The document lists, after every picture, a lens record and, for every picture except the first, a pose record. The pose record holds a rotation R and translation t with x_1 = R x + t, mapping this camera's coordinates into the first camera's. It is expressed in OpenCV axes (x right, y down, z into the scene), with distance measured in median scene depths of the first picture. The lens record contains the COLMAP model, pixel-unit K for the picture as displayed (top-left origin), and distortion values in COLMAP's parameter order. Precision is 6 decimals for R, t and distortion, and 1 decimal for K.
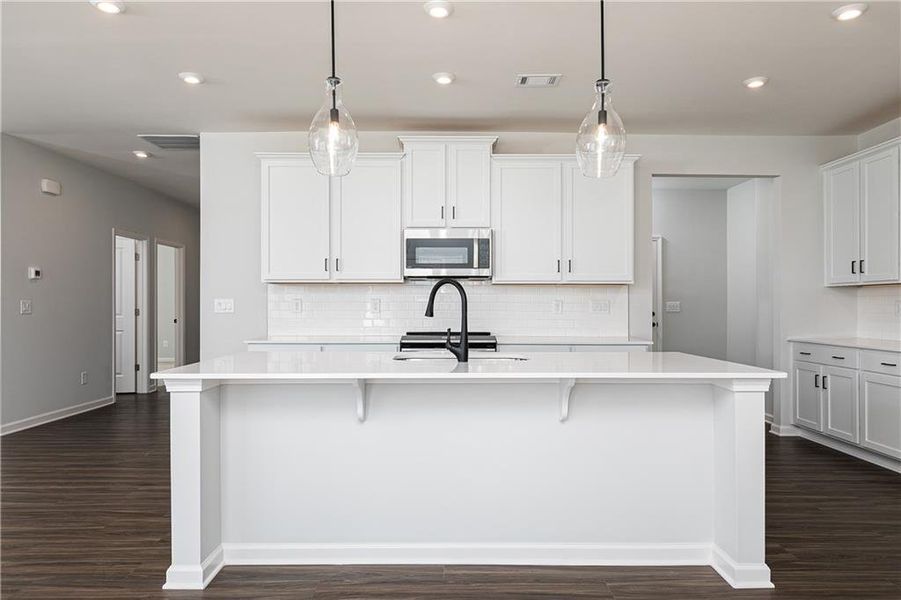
lens RADIAL K [[569.4, 0, 448.2], [0, 569.4, 303.0], [0, 0, 1]] dist [0.002729, 0.000833]
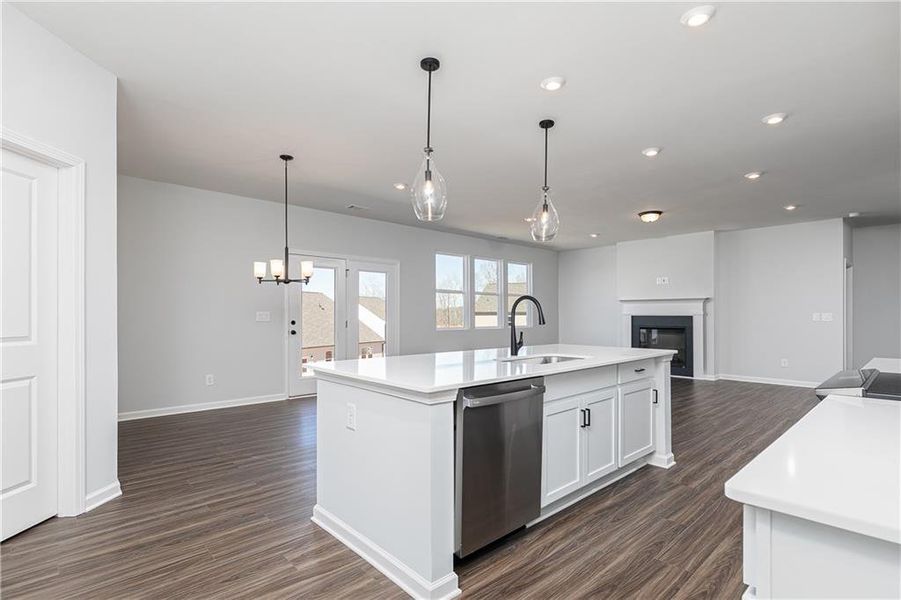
lens RADIAL K [[437.5, 0, 452.5], [0, 437.5, 314.5], [0, 0, 1]] dist [-0.004863, -0.000629]
pose [[-0.747058, -0.001055, -0.664758, 0.514895], [0.001926, 0.999991, -0.003750, 0.001845], [0.664756, -0.004082, -0.747049, 1.023328]]
